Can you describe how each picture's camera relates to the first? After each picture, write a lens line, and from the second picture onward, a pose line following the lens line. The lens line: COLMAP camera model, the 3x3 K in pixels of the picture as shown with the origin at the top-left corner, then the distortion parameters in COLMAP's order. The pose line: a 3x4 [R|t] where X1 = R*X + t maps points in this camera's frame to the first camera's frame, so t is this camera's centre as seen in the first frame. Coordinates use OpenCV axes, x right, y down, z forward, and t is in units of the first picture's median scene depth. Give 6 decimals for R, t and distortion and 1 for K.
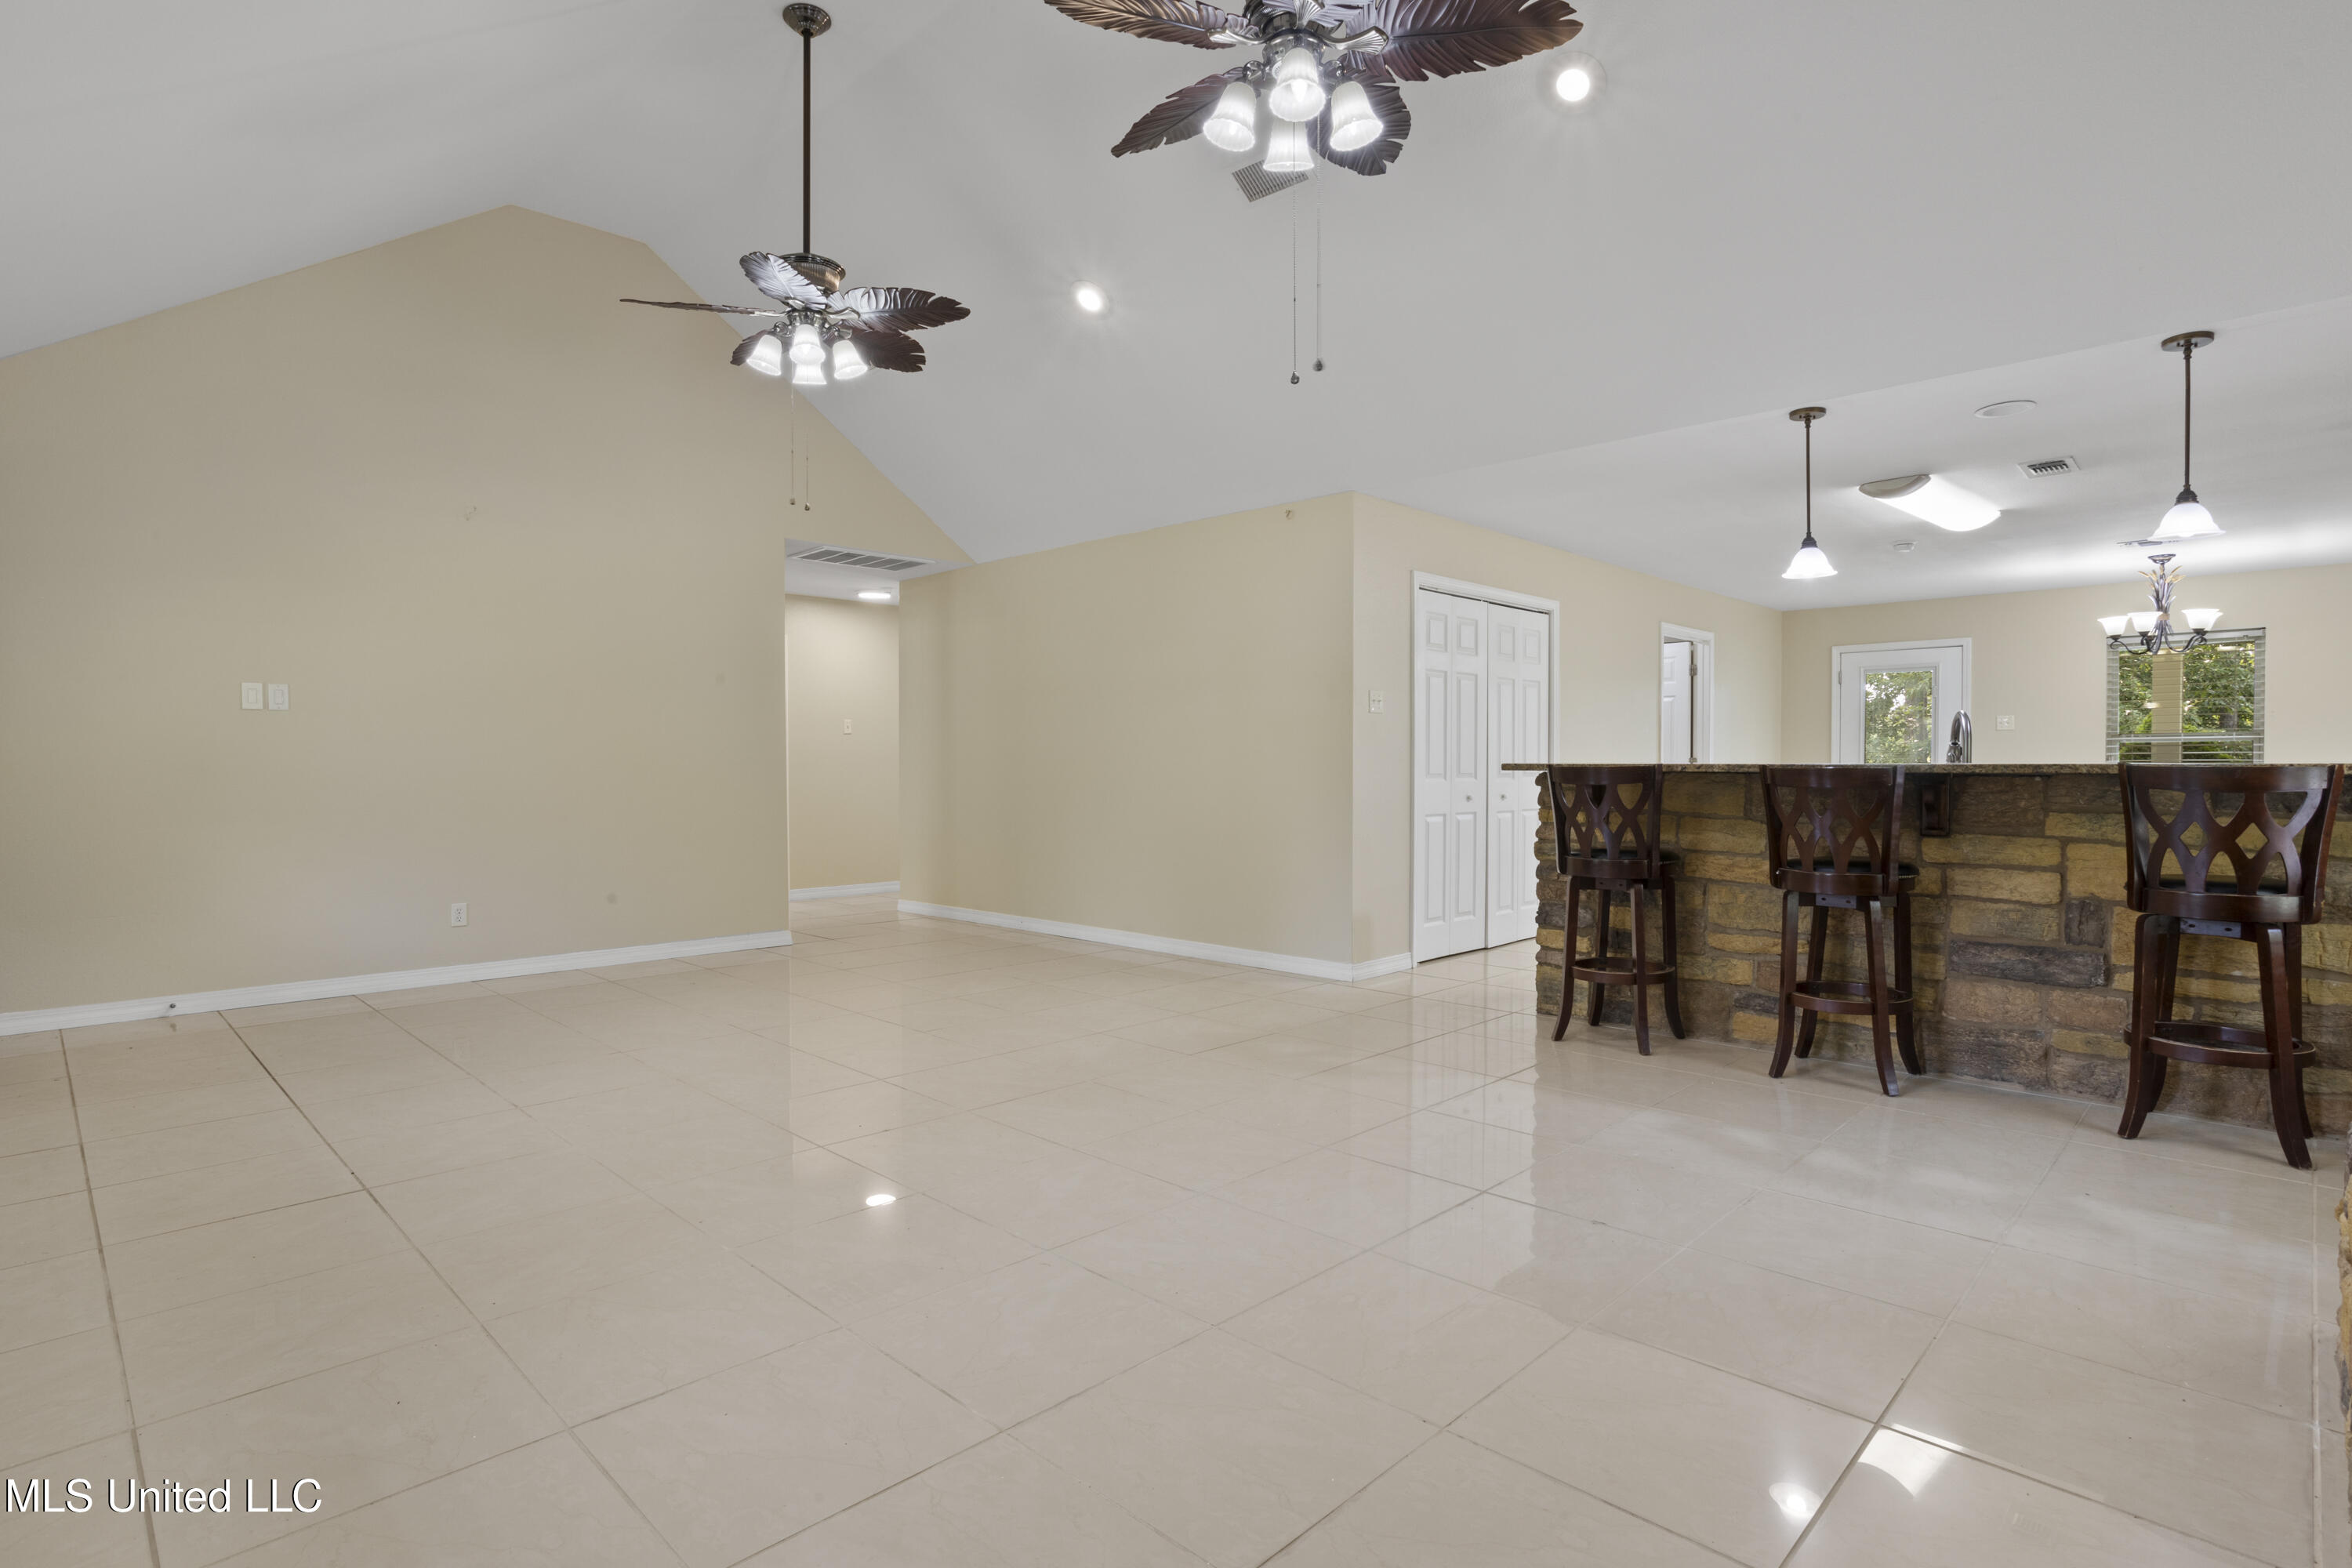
lens RADIAL K [[1170.1, 0, 1197.9], [0, 1170.1, 774.3], [0, 0, 1]] dist [0.000897, 0.002606]
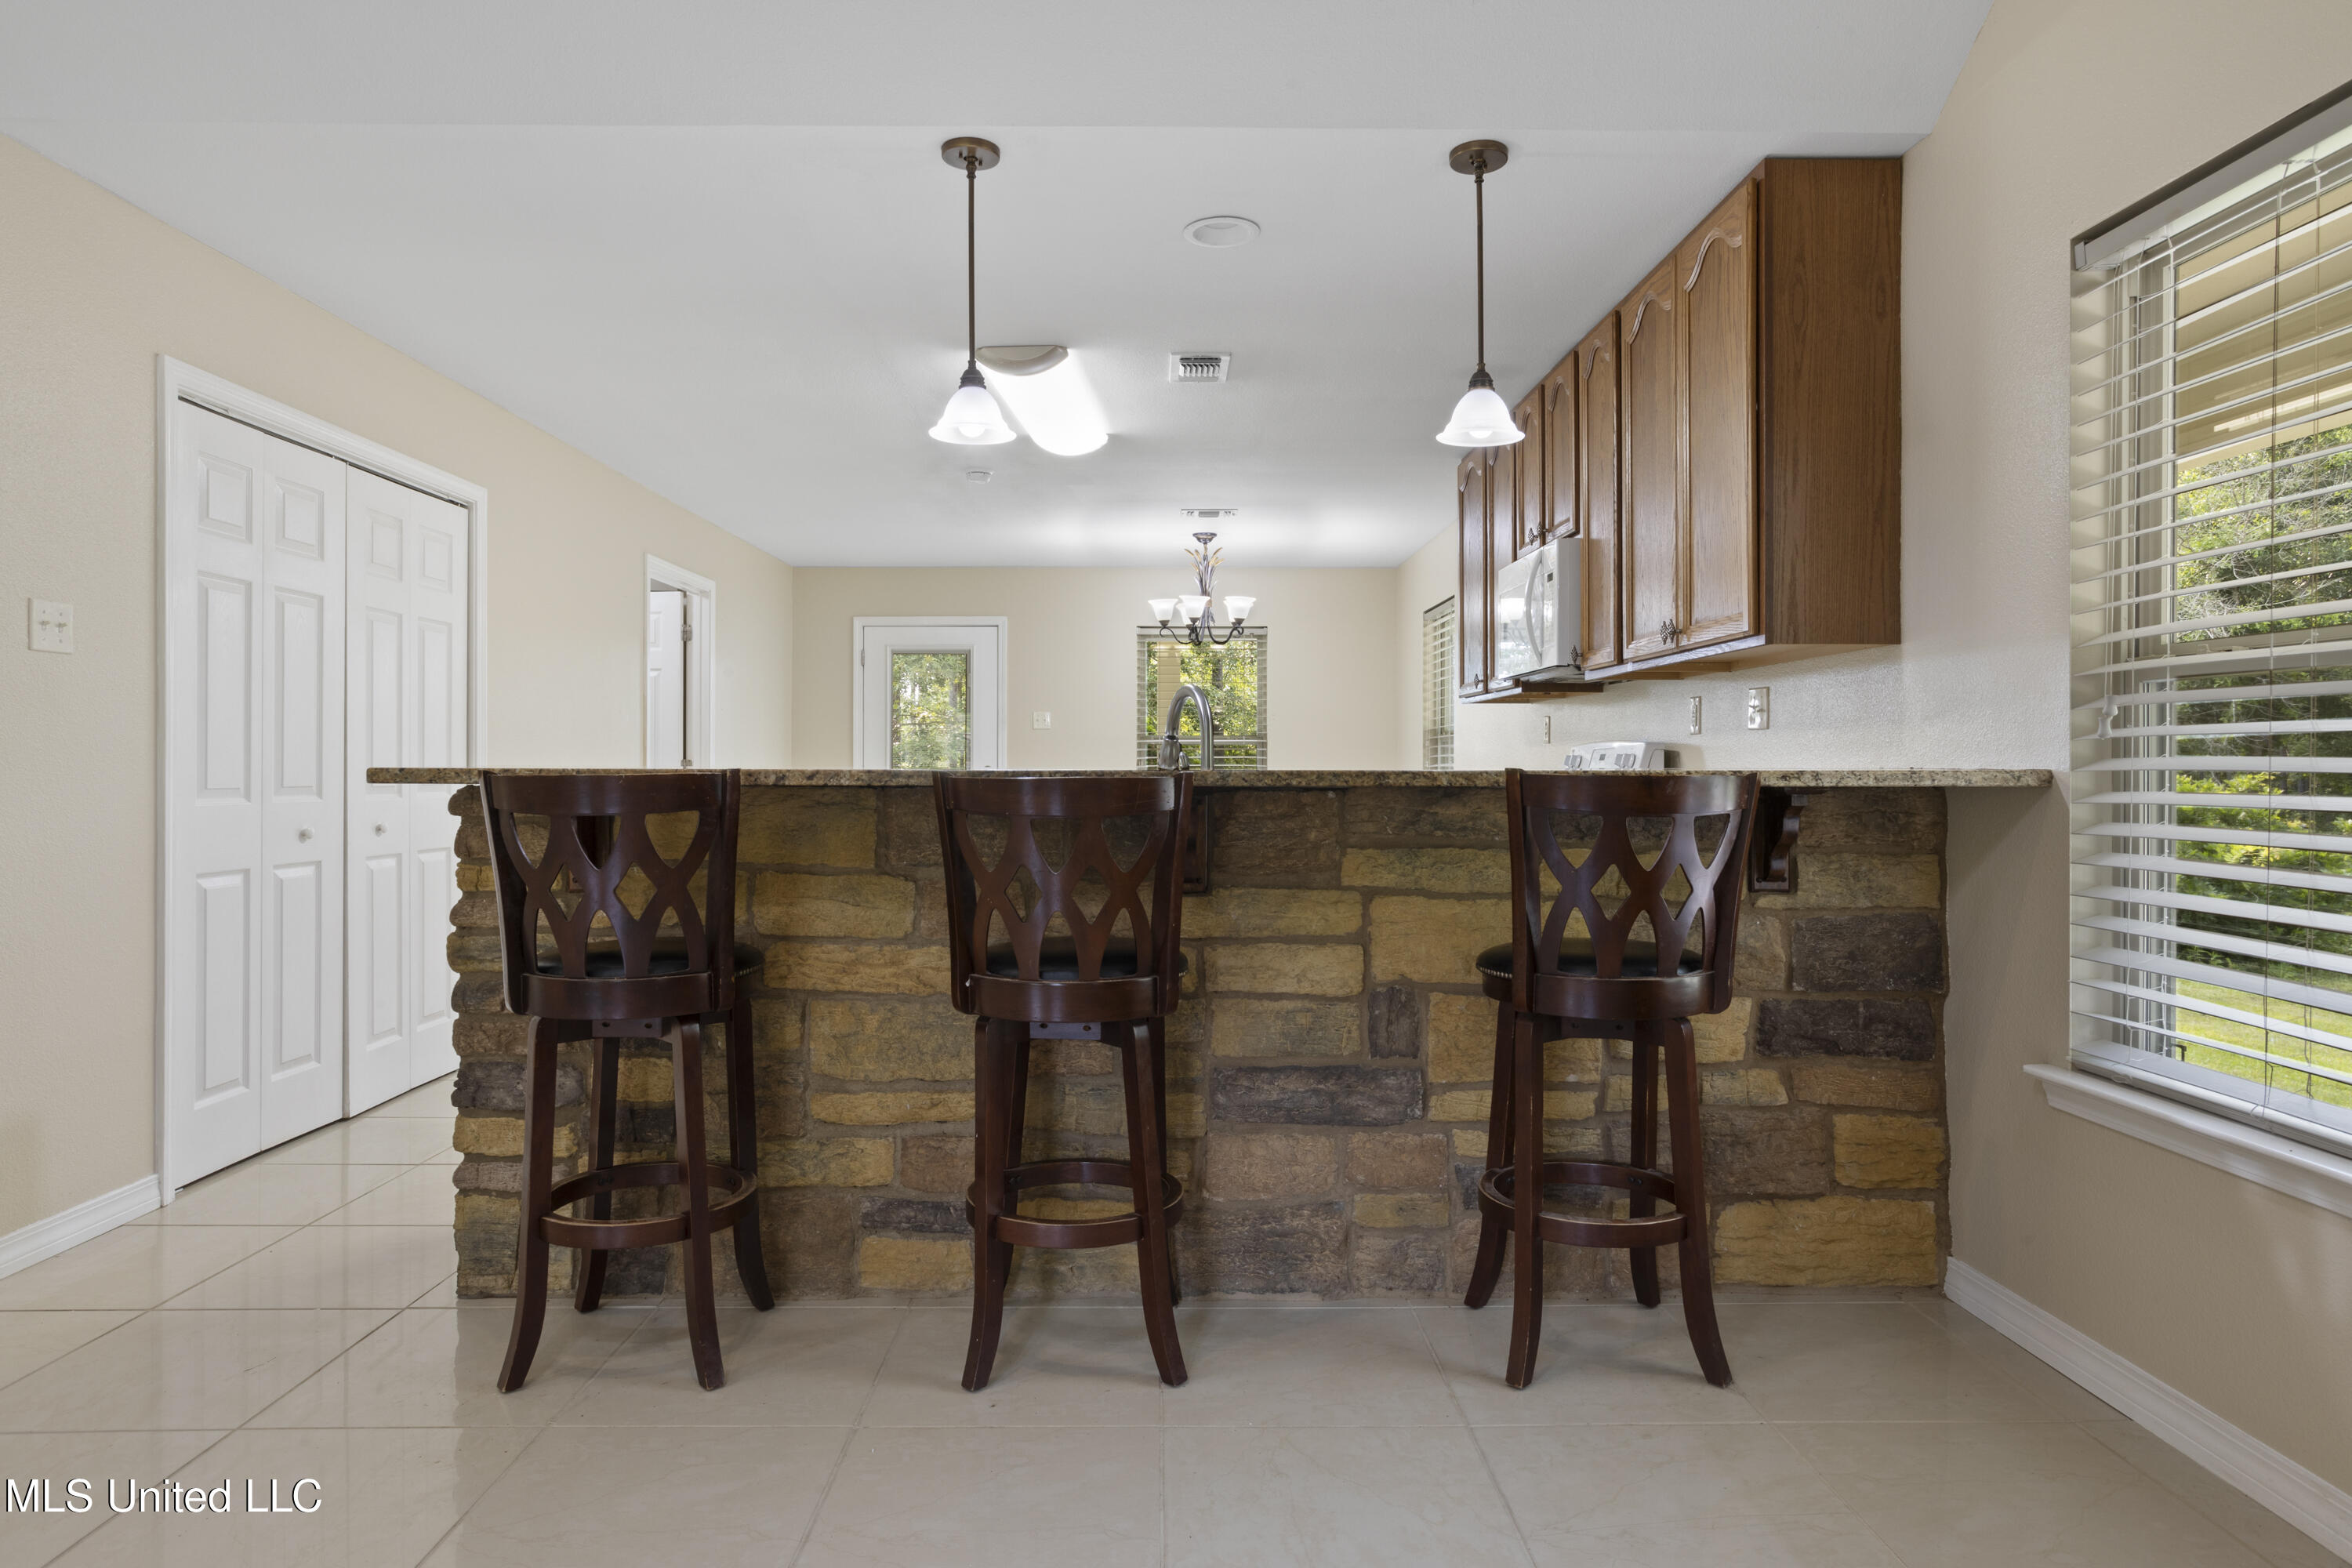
lens RADIAL K [[1393.9, 0, 1177.7], [0, 1393.9, 777.9], [0, 0, 1]] dist [-0.015994, 0.012852]
pose [[0.715865, -0.003694, 0.698229, 0.117359], [0.004990, 0.999988, 0.000175, -0.004475], [-0.698221, 0.003359, 0.715875, 0.431321]]
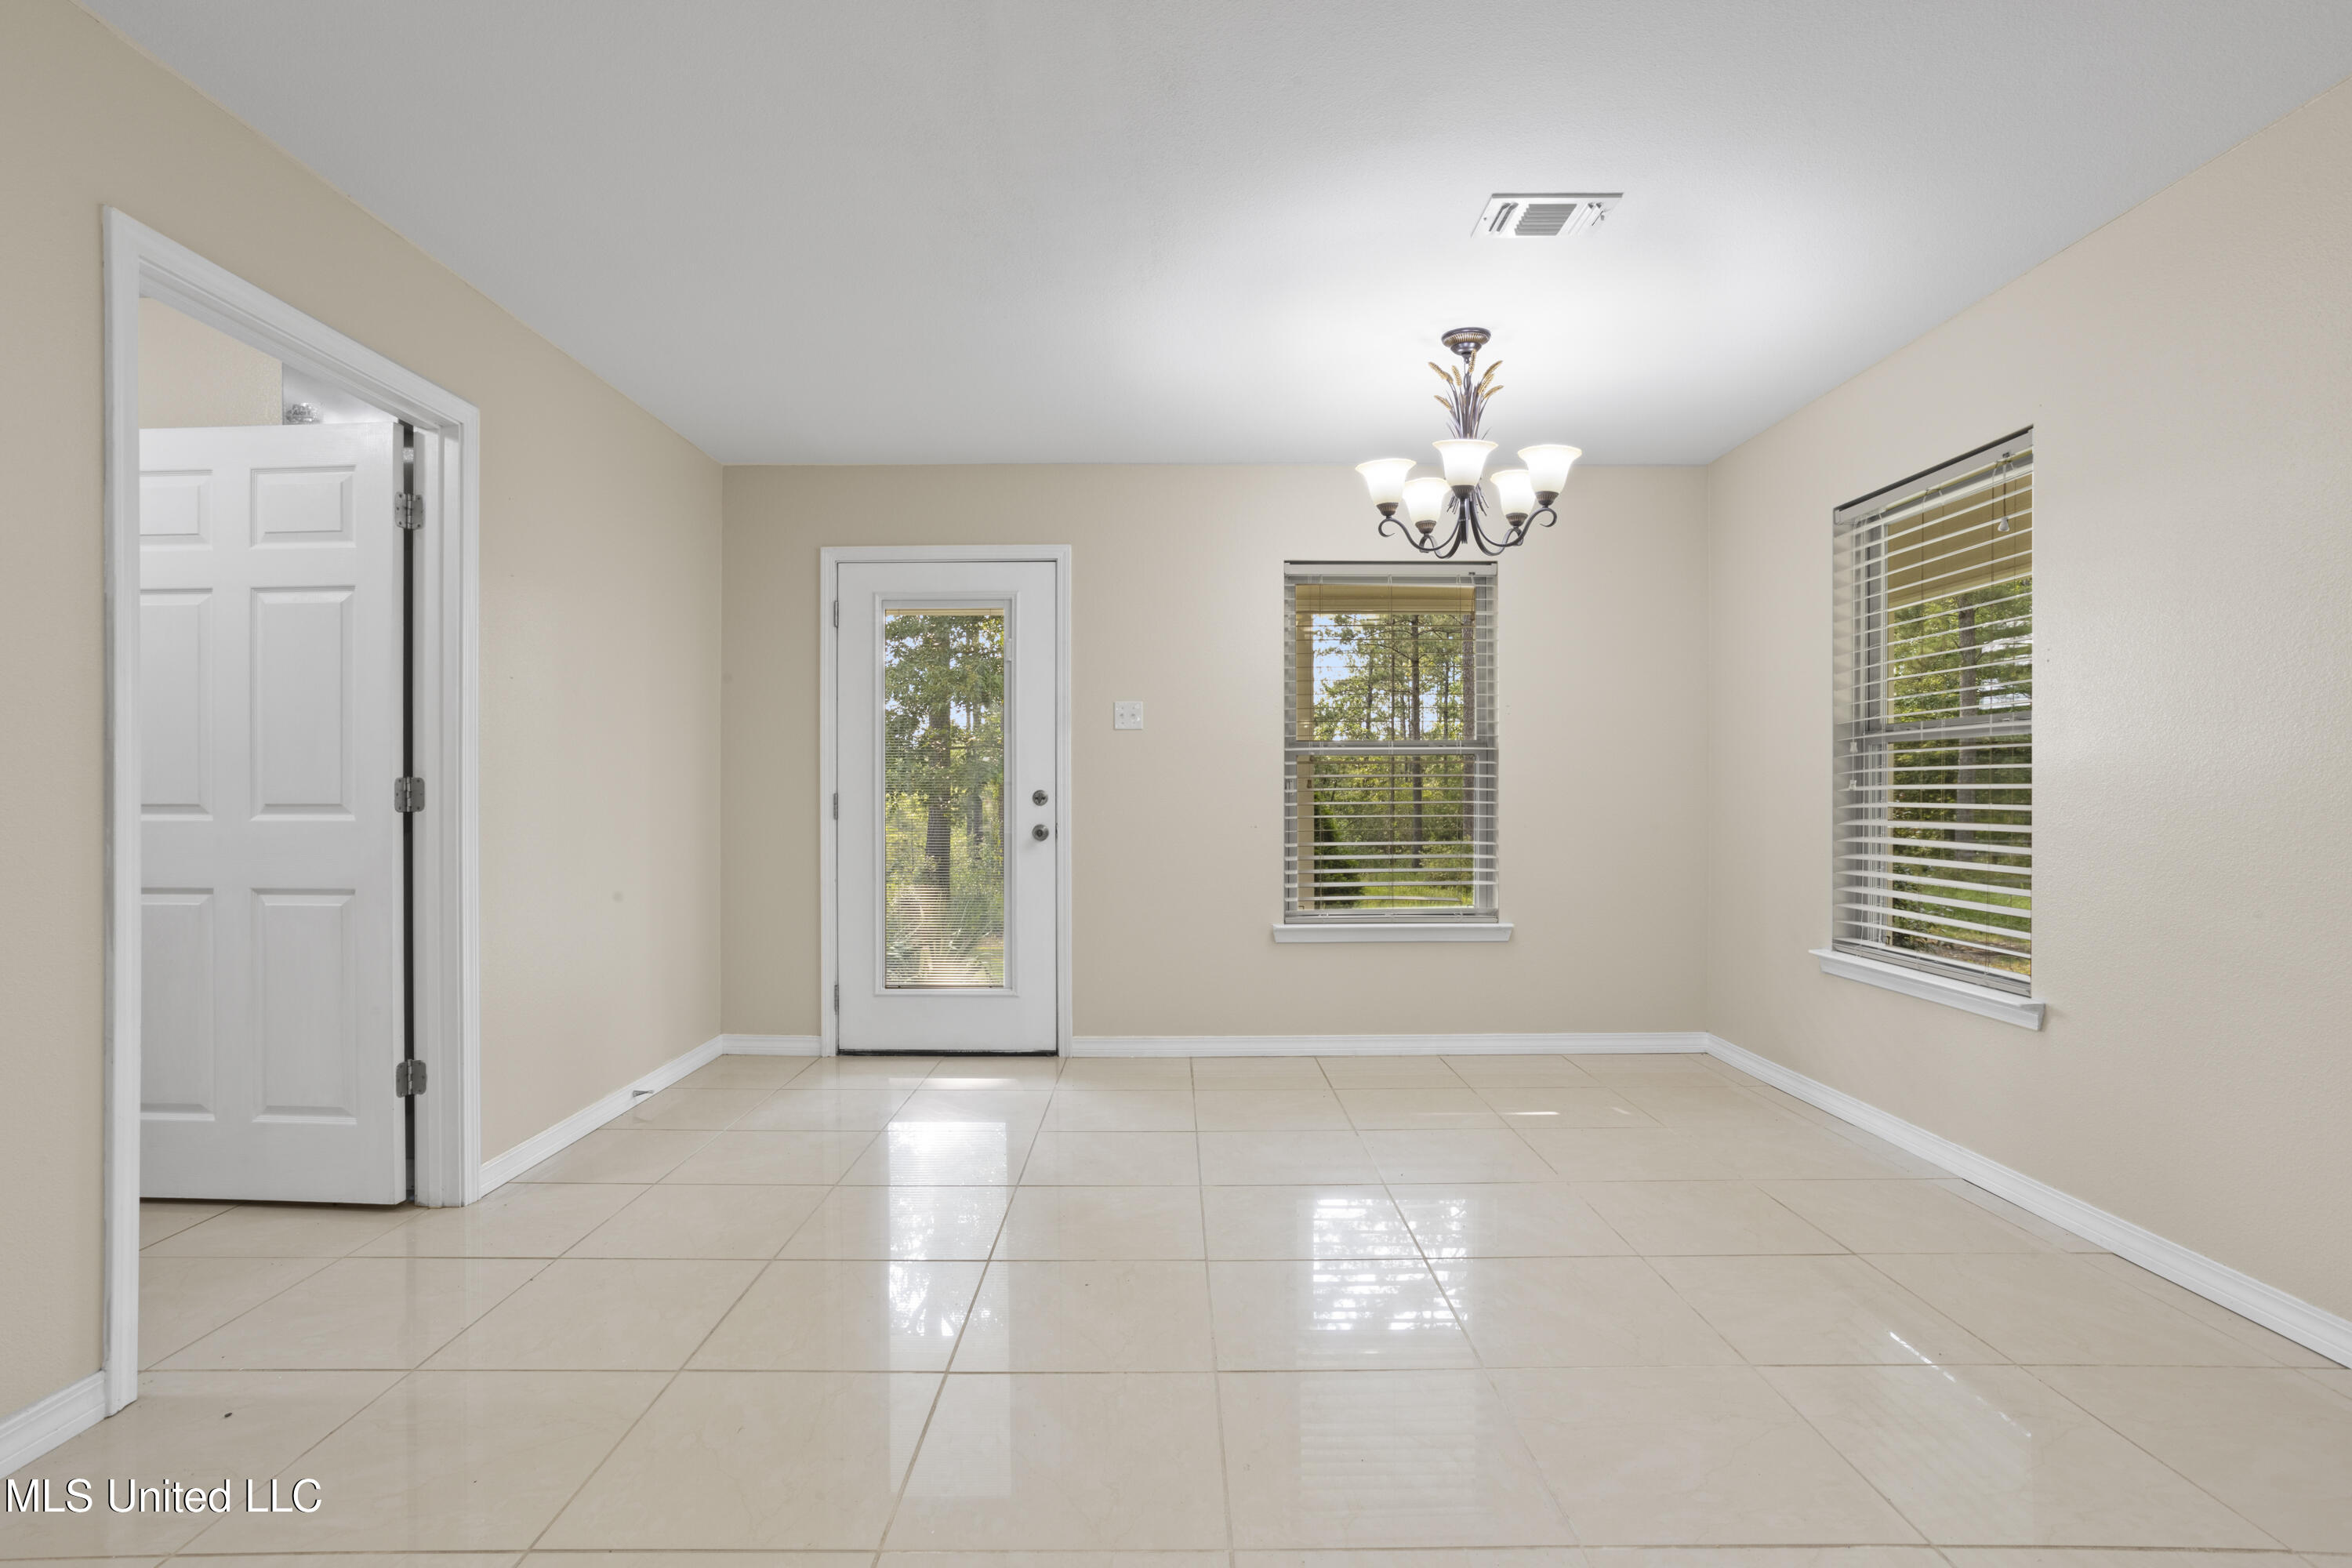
lens RADIAL K [[1137.9, 0, 1186.8], [0, 1137.9, 799.5], [0, 0, 1]] dist [0.004587, 0.002692]
pose [[0.716567, -0.002025, 0.697515, 0.727861], [0.004578, 0.999988, -0.001801, -0.011943], [-0.697503, 0.004484, 0.716568, 1.265725]]
